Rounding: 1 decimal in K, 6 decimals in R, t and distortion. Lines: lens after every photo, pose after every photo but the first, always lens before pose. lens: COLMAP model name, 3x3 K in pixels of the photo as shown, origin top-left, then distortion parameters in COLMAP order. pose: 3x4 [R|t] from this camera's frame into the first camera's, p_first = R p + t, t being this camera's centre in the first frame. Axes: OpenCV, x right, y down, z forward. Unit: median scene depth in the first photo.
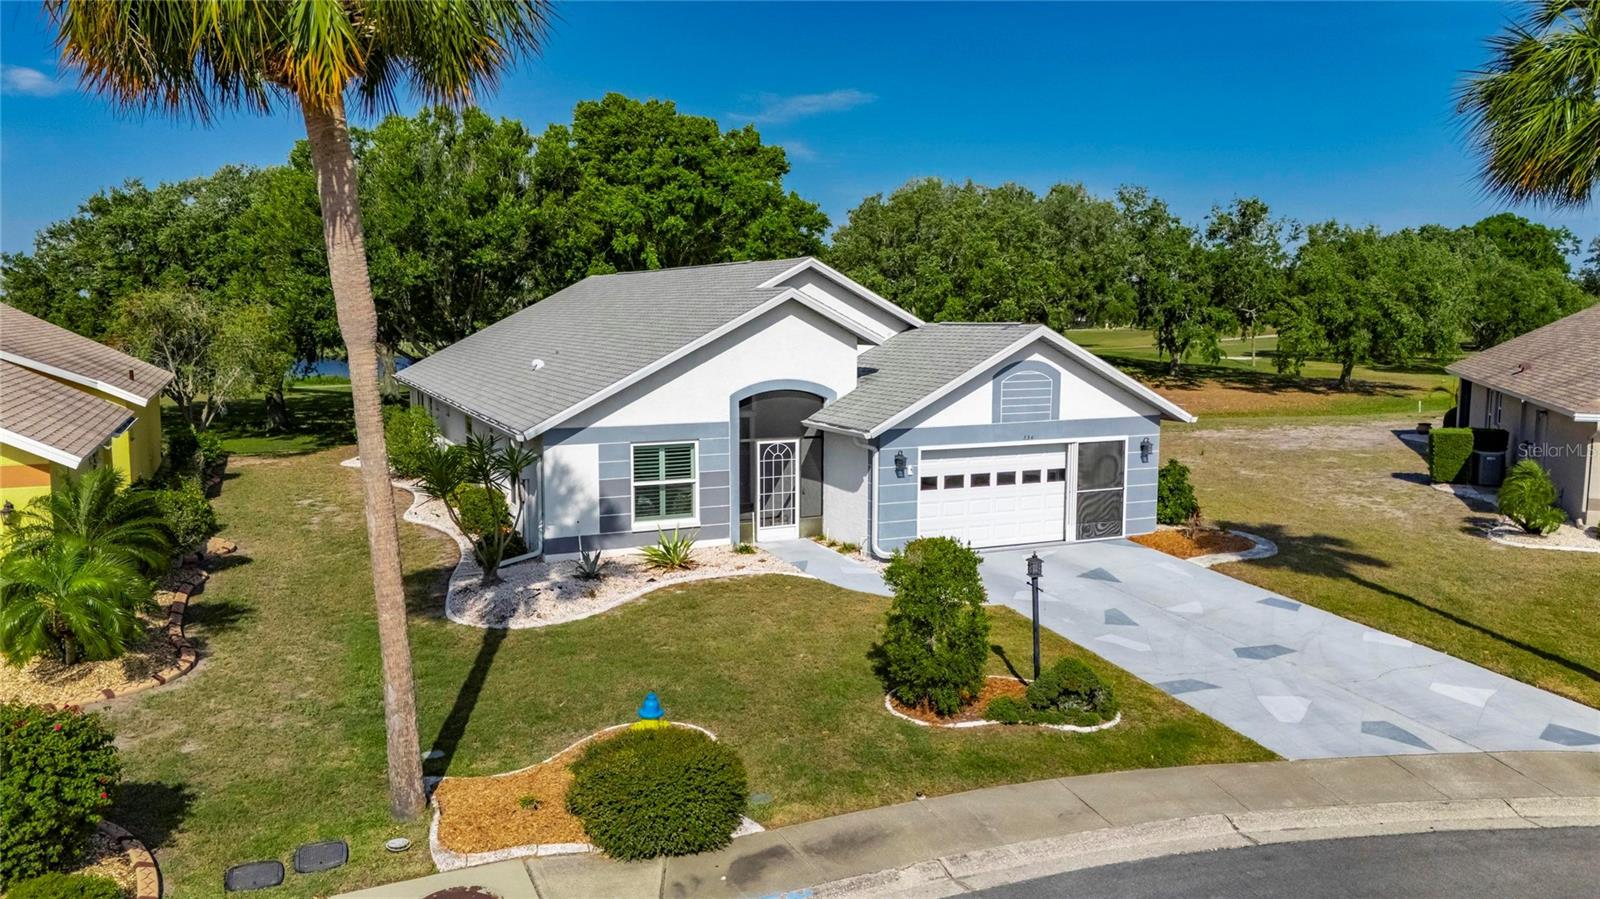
lens RADIAL K [[1172.7, 0, 810.5], [0, 1172.7, 453.2], [0, 0, 1]] dist [0.072338, -0.061504]
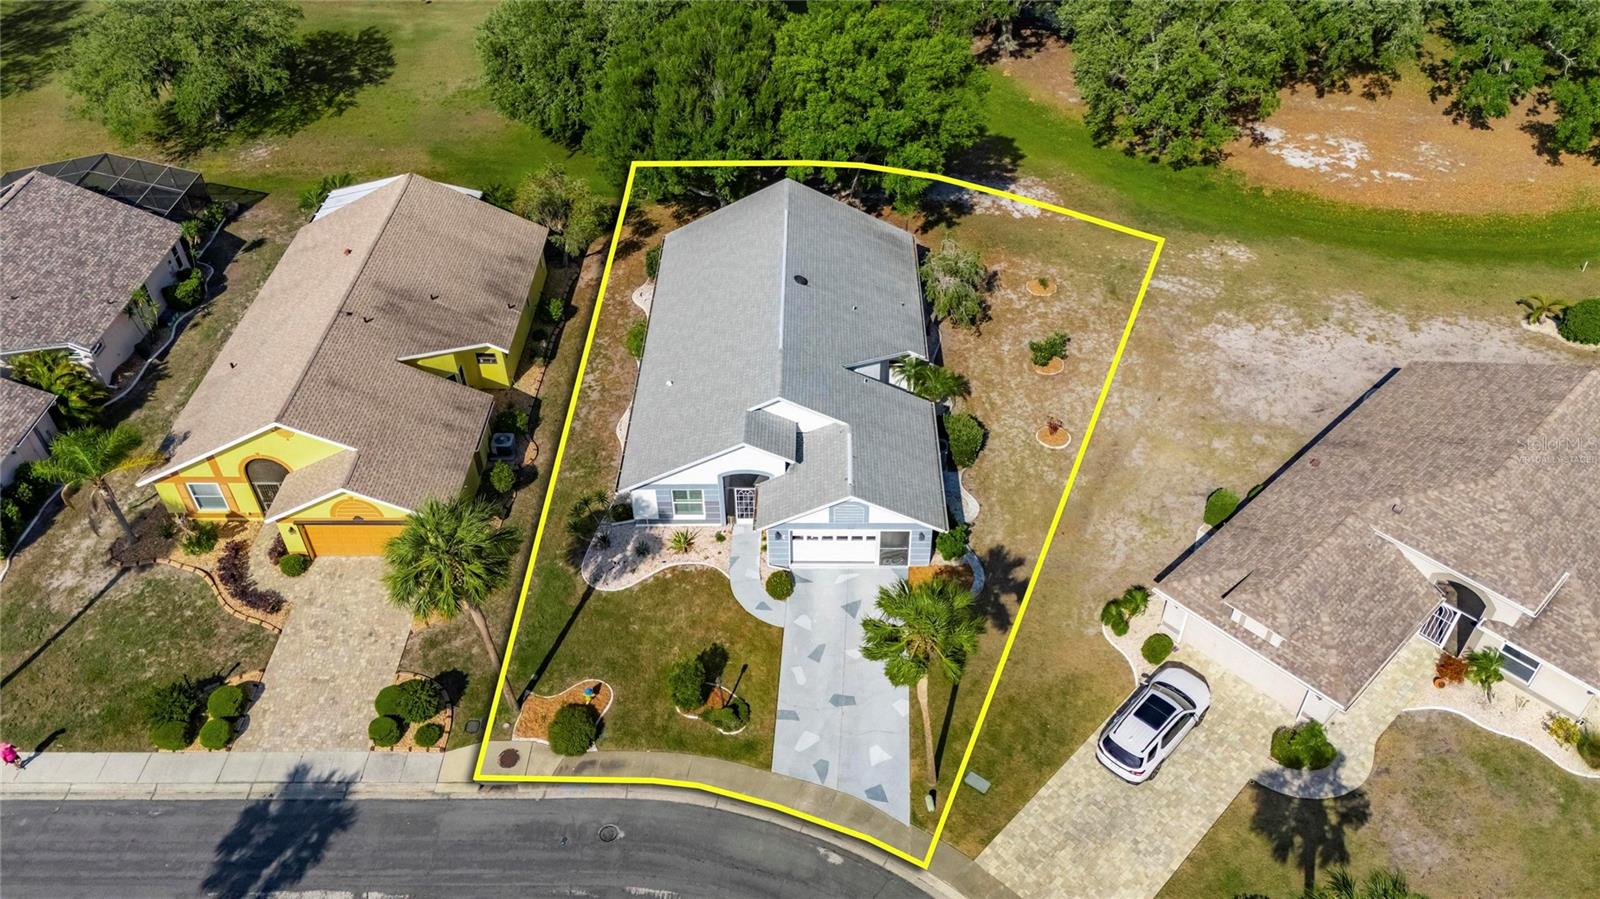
lens RADIAL K [[1172.7, 0, 810.5], [0, 1172.7, 453.2], [0, 0, 1]] dist [0.072338, -0.061504]
pose [[0.903367, 0.278979, -0.325726, 0.979528], [-0.045469, 0.817526, 0.574093, -1.676498], [0.426450, -0.503807, 0.751212, -0.631555]]
